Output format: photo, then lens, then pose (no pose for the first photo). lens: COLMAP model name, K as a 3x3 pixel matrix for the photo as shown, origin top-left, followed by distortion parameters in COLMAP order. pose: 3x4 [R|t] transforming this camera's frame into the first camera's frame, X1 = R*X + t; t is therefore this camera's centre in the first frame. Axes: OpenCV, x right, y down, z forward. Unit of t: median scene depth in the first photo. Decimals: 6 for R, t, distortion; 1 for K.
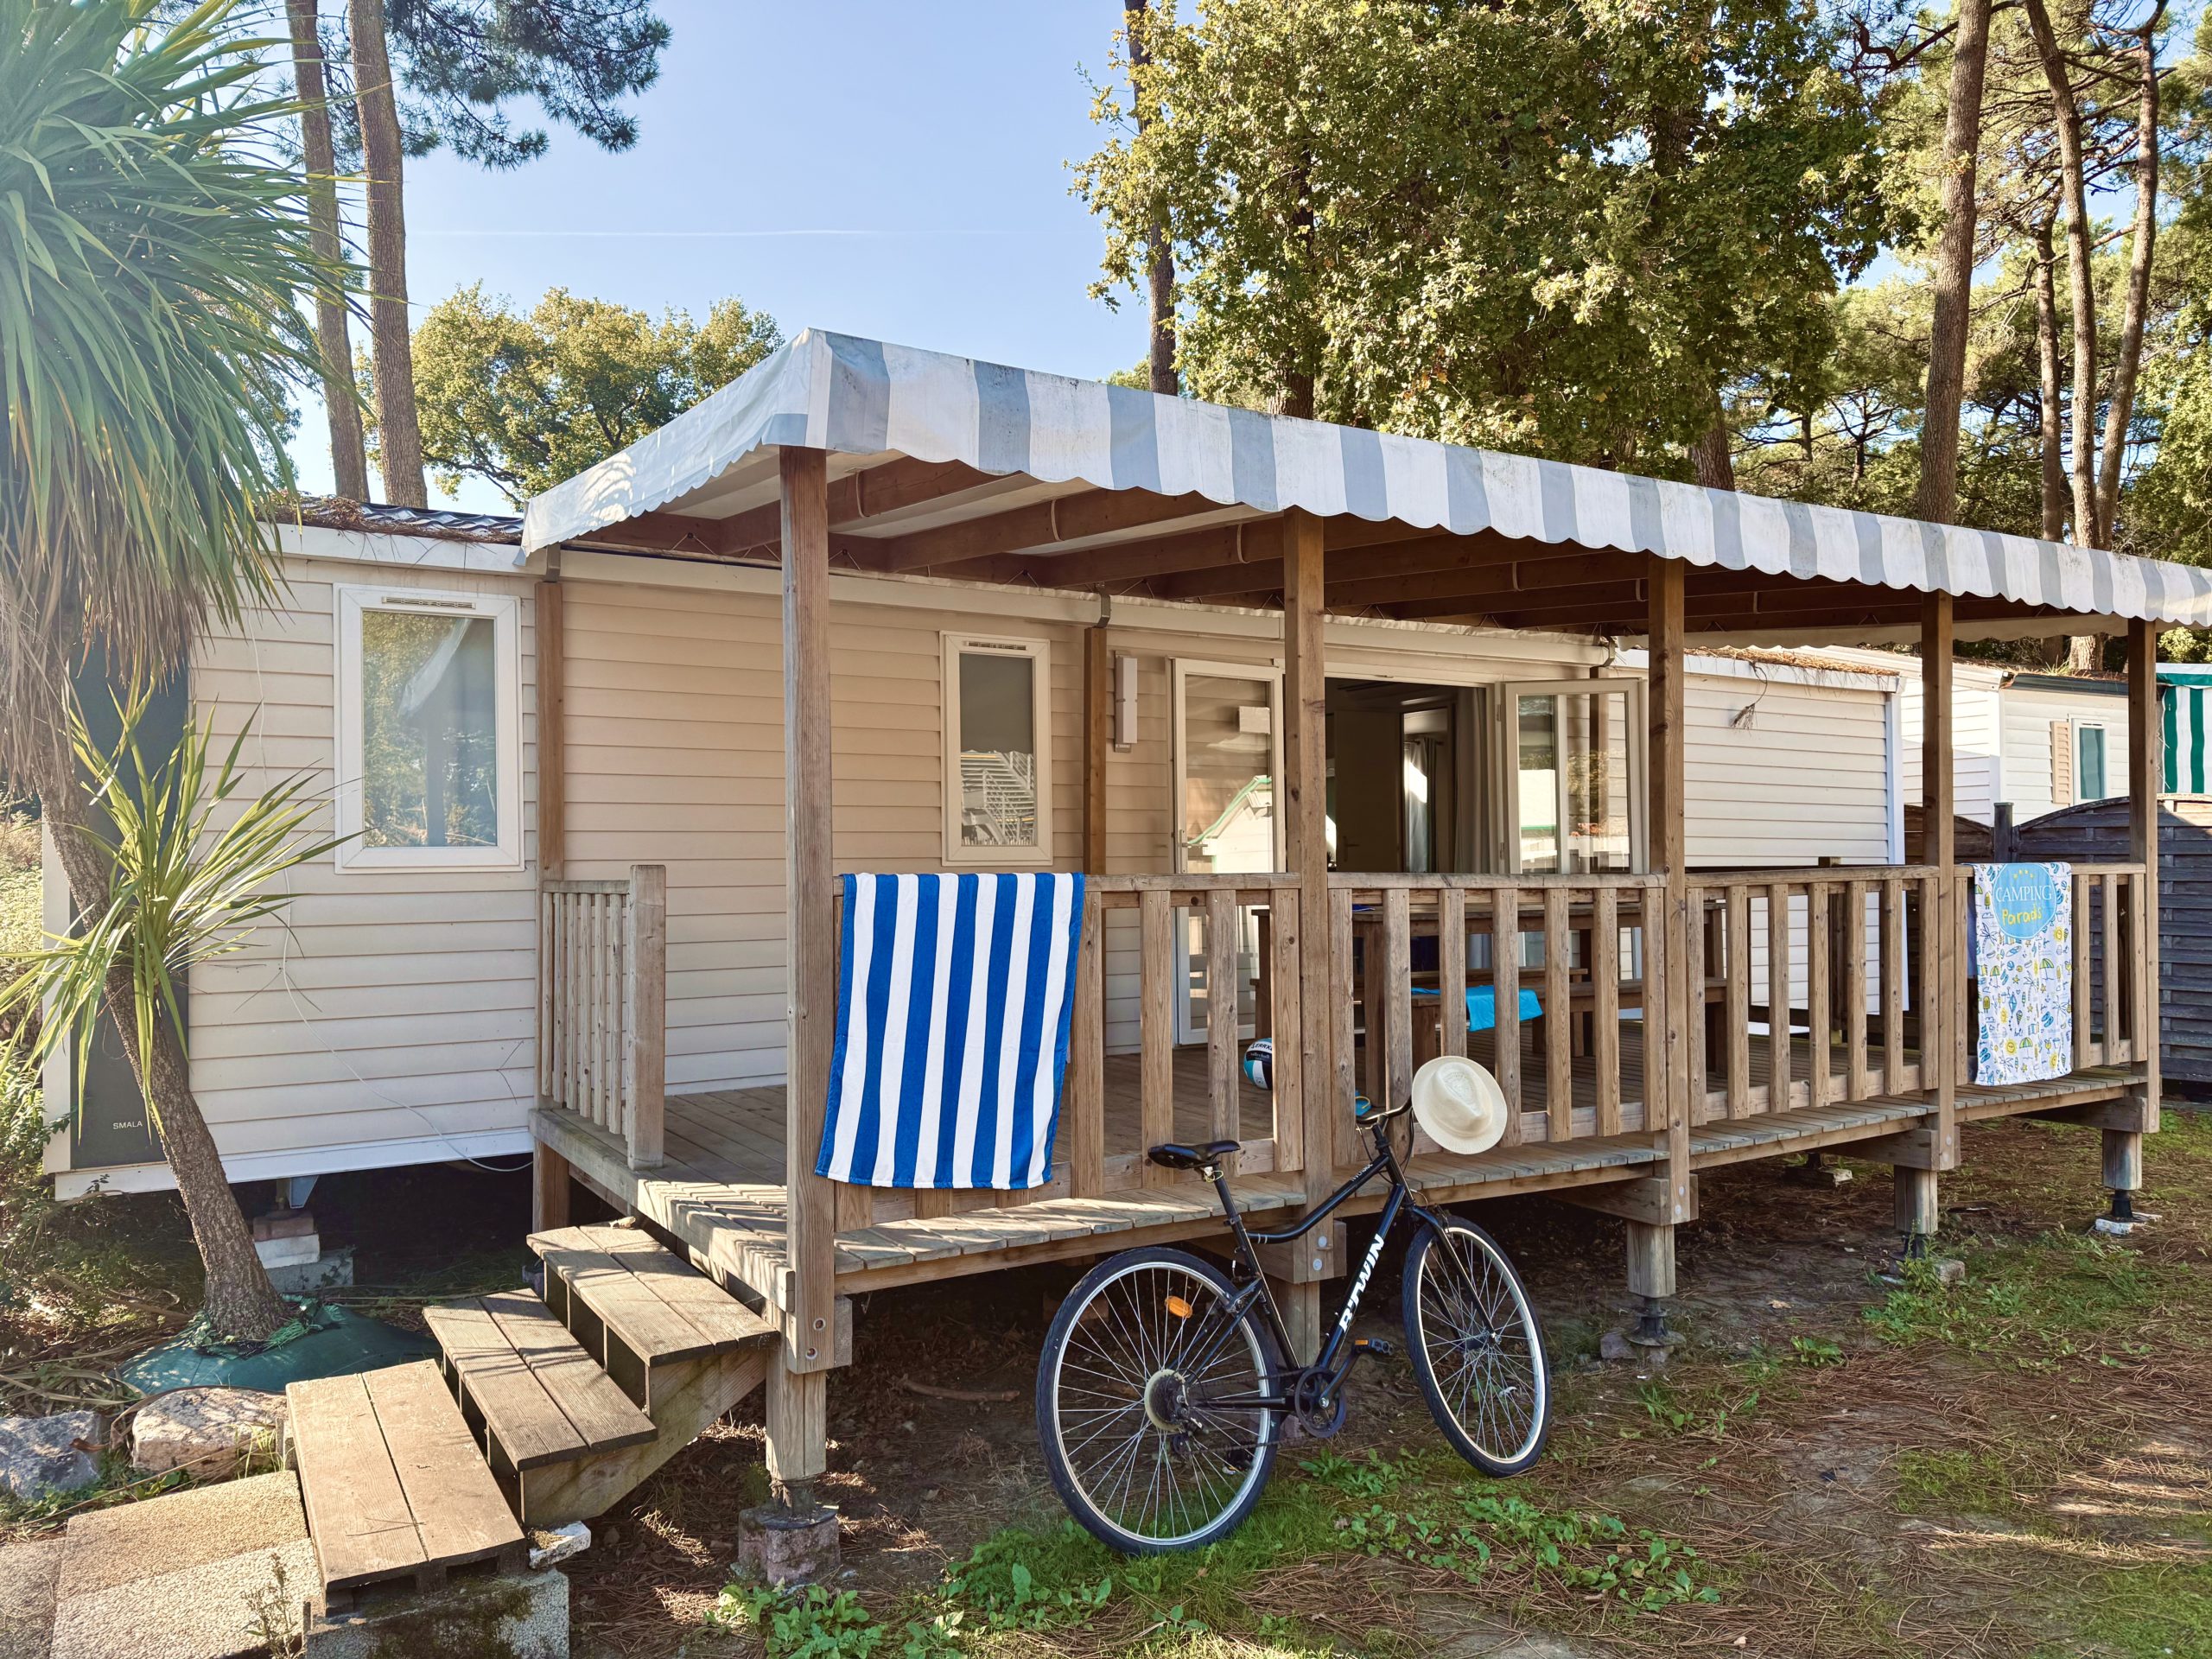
lens RADIAL K [[1538.0, 0, 1097.3], [0, 1538.0, 845.4], [0, 0, 1]] dist [0.032822, -0.033936]
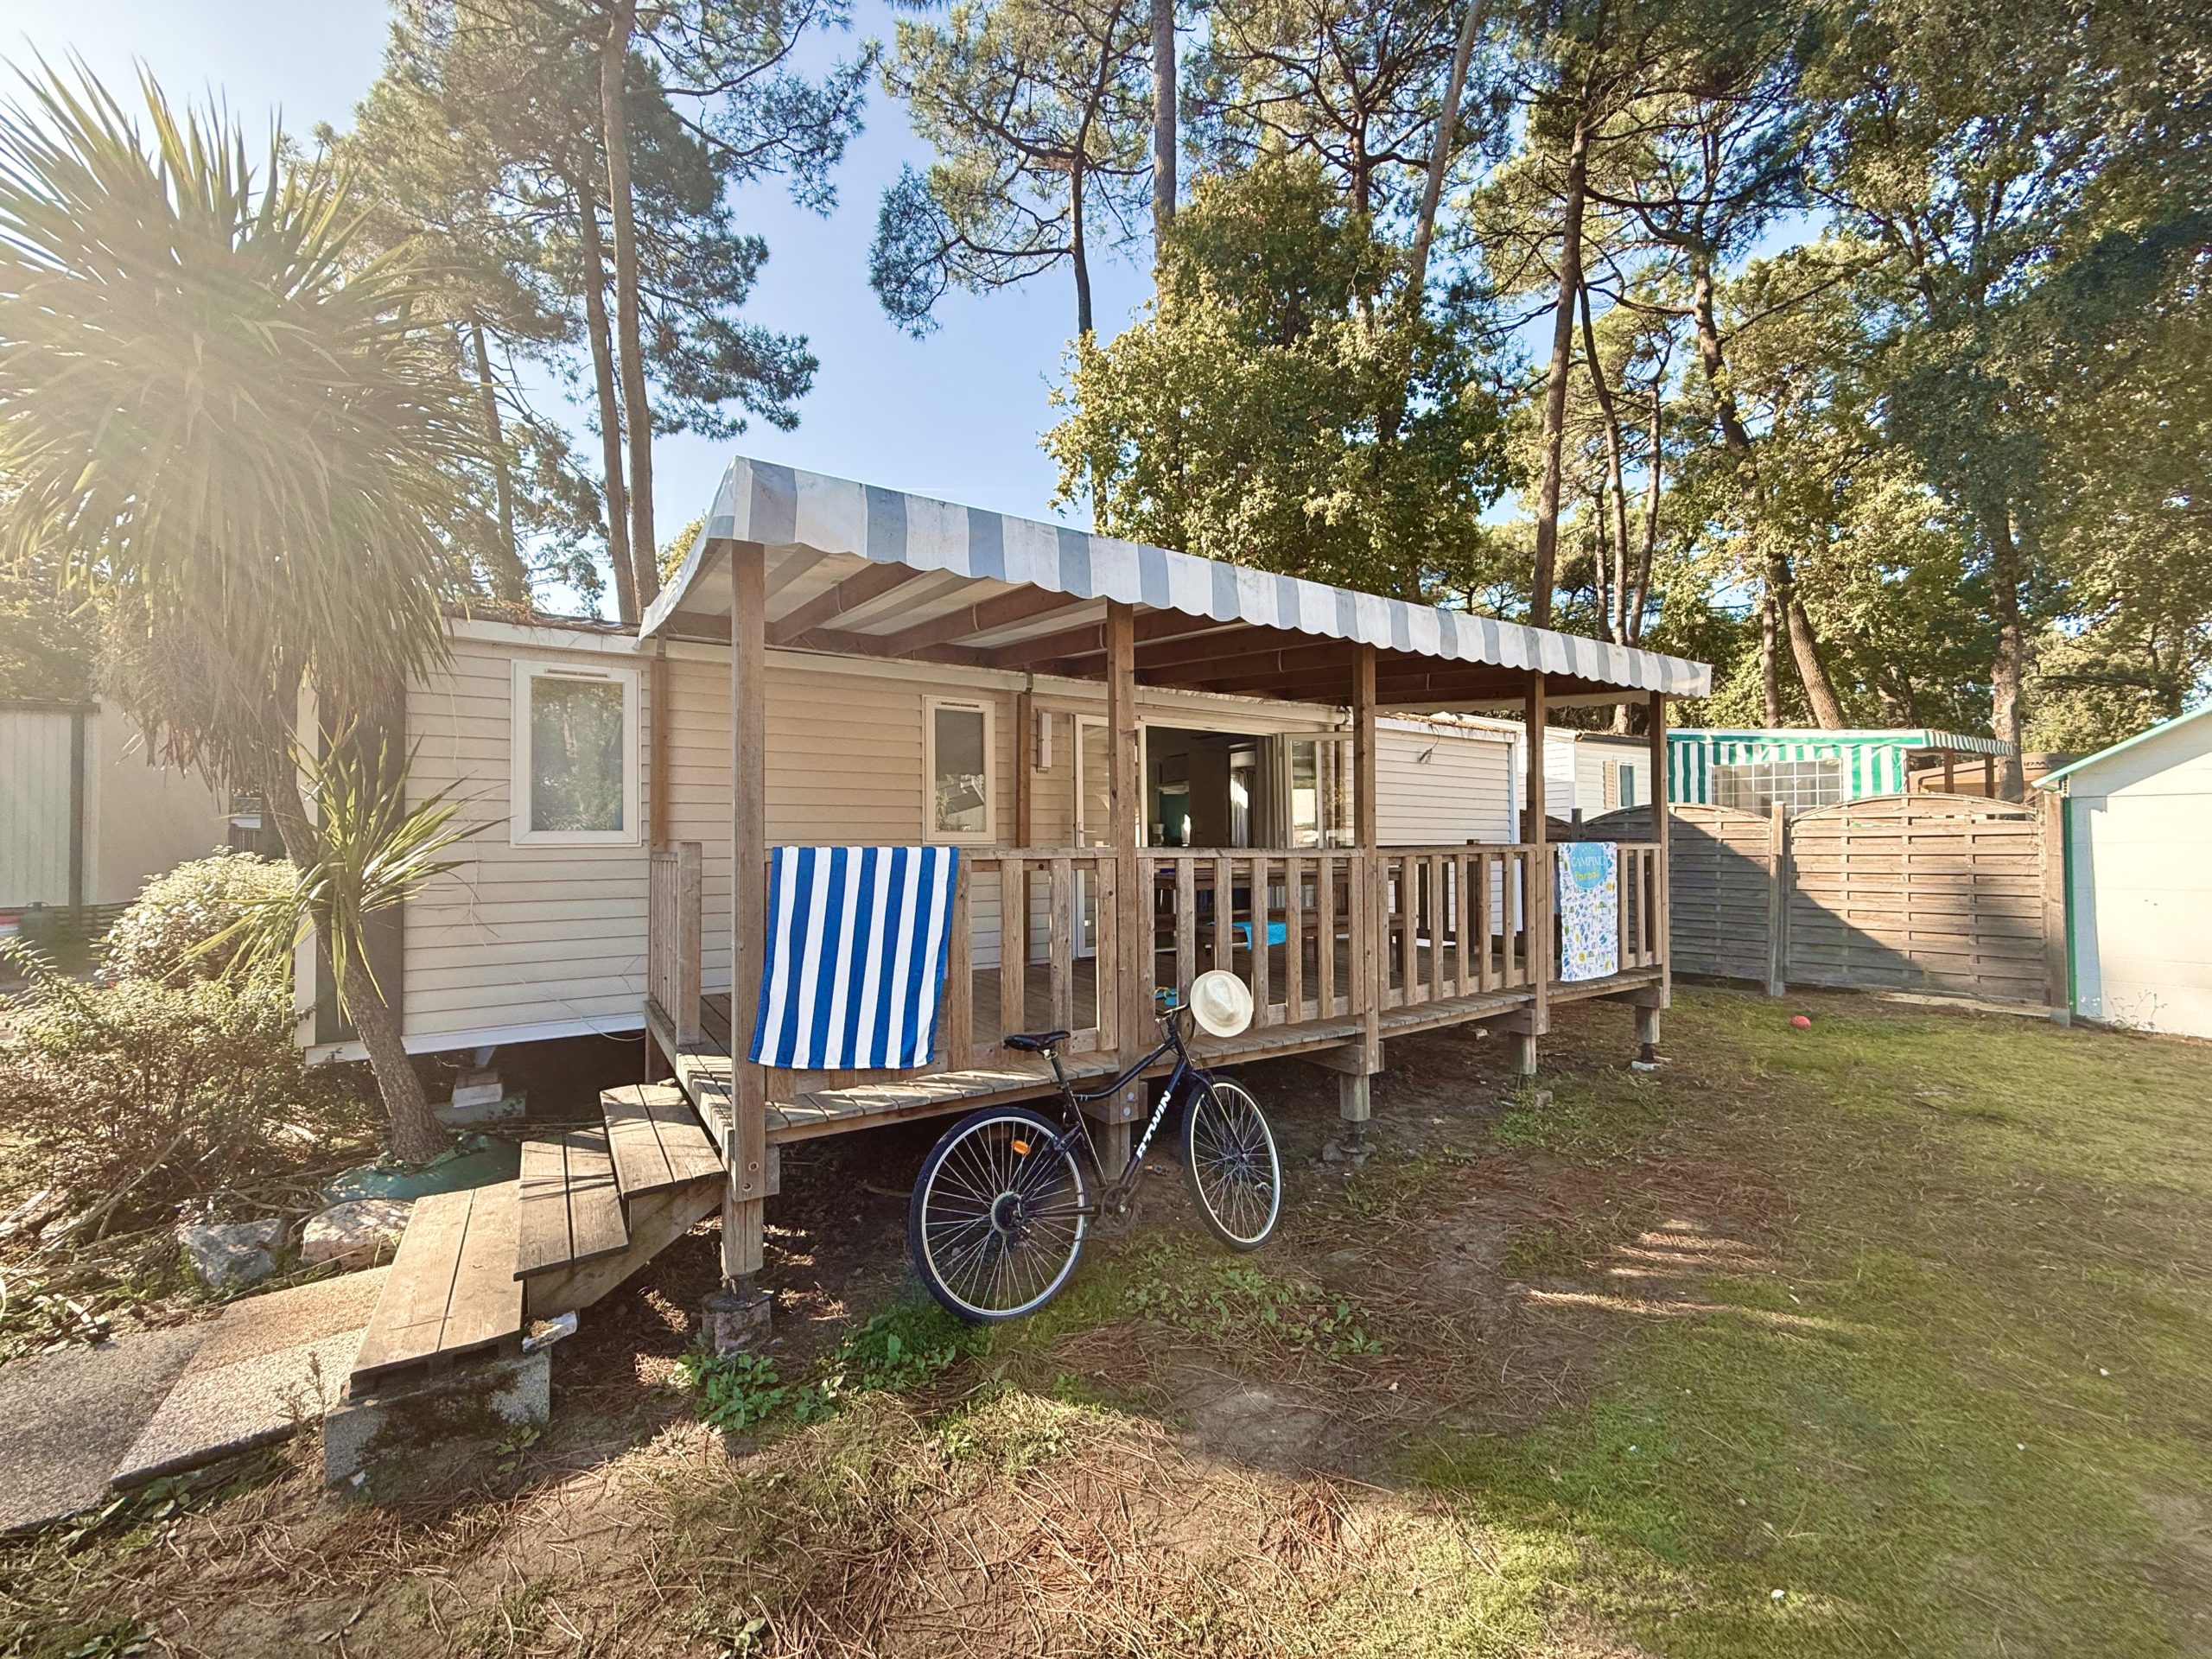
lens RADIAL K [[873.0, 0, 1106.0], [0, 873.0, 829.5], [0, 0, 1]] dist [-0.001352, 0.000375]
pose [[0.999429, 0.001130, 0.033768, 0.075563], [-0.000926, 0.999981, -0.006061, 0.004346], [-0.033775, 0.006026, 0.999411, 0.125537]]
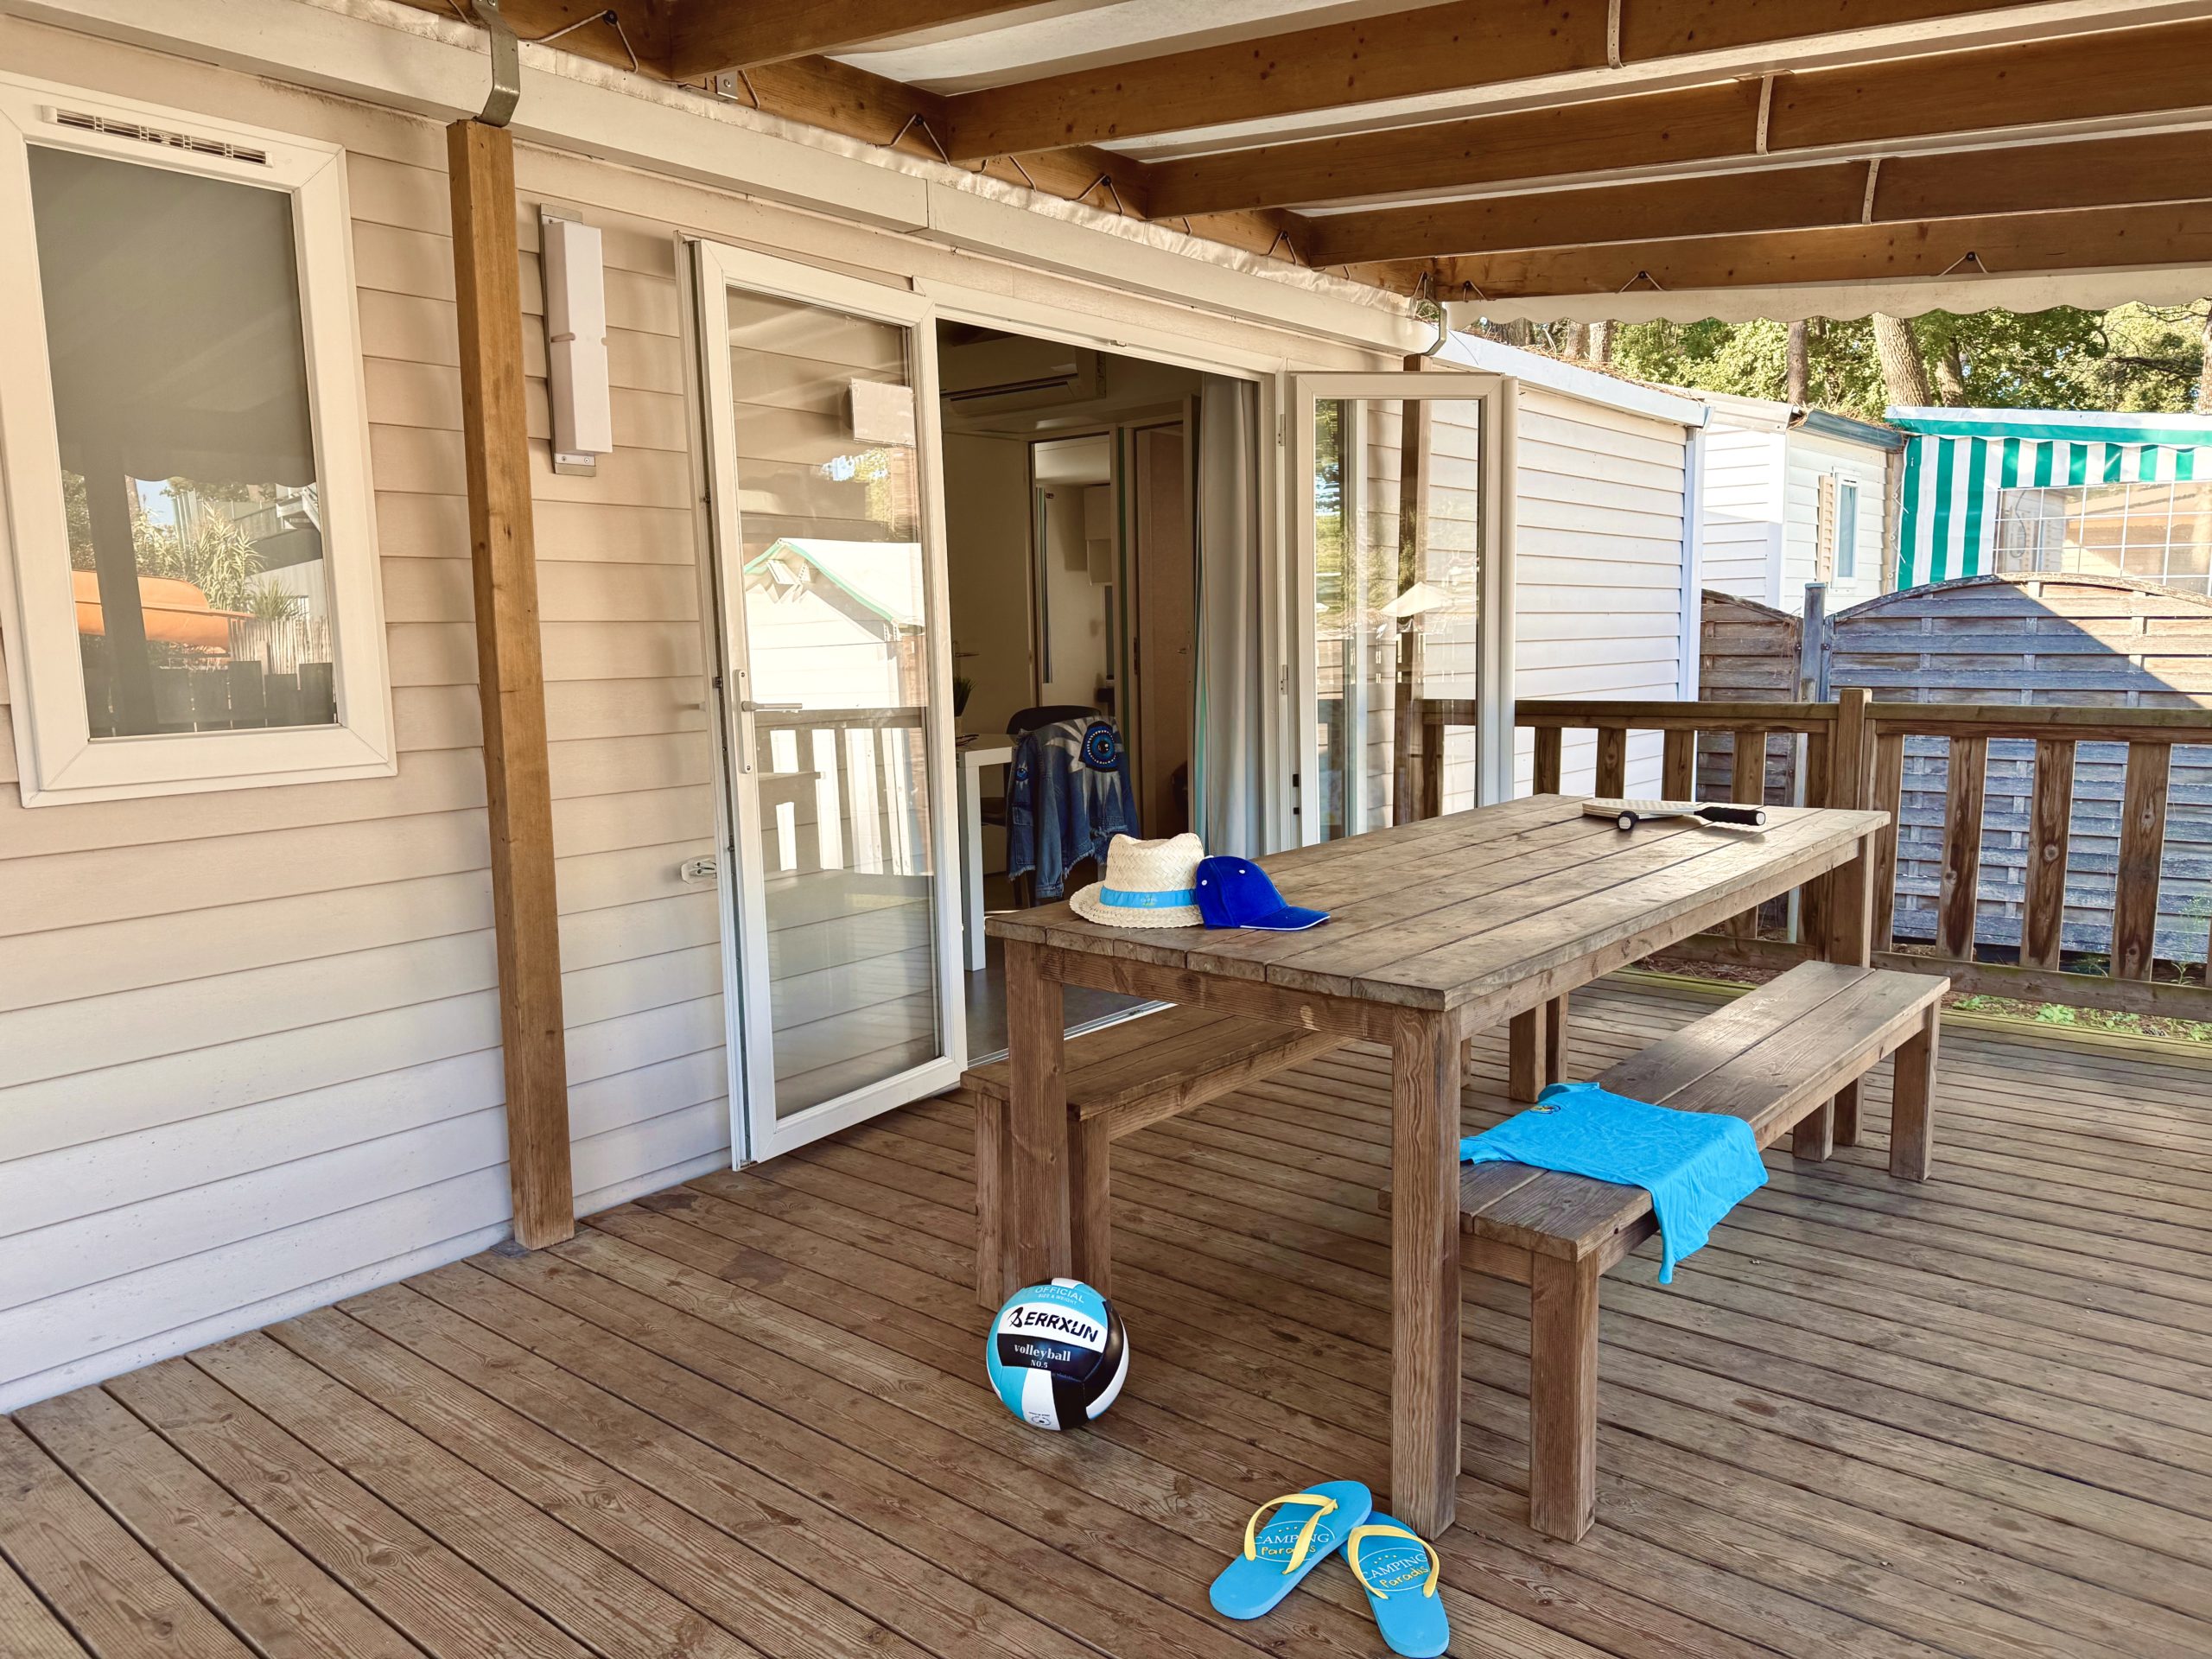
lens RADIAL K [[1563.2, 0, 1106.0], [0, 1563.2, 829.5], [0, 0, 1]] dist [0.105103, -0.137171]
pose [[0.943329, -0.049229, 0.328188, 0.009669], [0.002901, 0.990122, 0.140182, -0.037962], [-0.331847, -0.131286, 0.934153, 0.787622]]
